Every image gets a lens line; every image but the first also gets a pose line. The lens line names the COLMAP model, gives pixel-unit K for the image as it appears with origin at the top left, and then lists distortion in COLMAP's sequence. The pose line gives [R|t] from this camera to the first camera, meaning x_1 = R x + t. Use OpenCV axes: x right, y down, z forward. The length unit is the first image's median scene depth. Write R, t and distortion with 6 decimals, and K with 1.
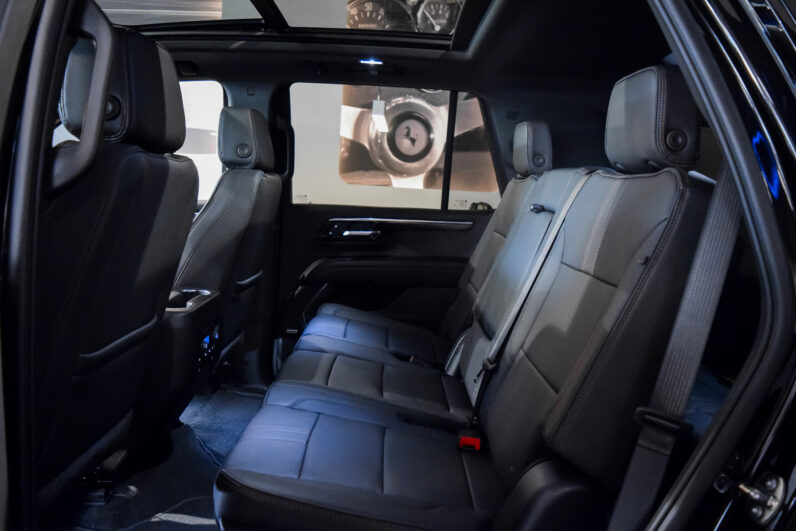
lens RADIAL K [[625.3, 0, 391.8], [0, 625.3, 241.0], [0, 0, 1]] dist [-0.100986, 0.033460]
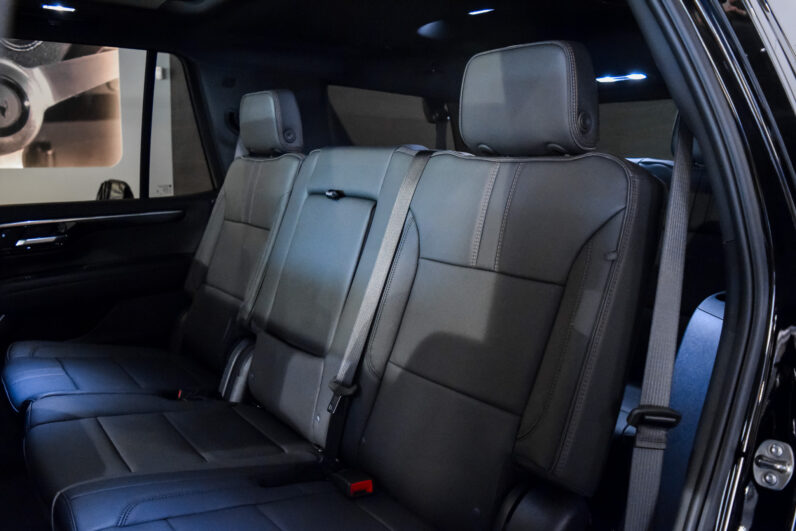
lens RADIAL K [[625.3, 0, 416.7], [0, 625.3, 252.4], [0, 0, 1]] dist [-0.100986, 0.033460]
pose [[0.786025, -0.137627, 0.602681, -0.147066], [0.091496, 0.990066, 0.106760, -0.037871], [-0.611387, -0.028773, 0.790809, 0.165503]]
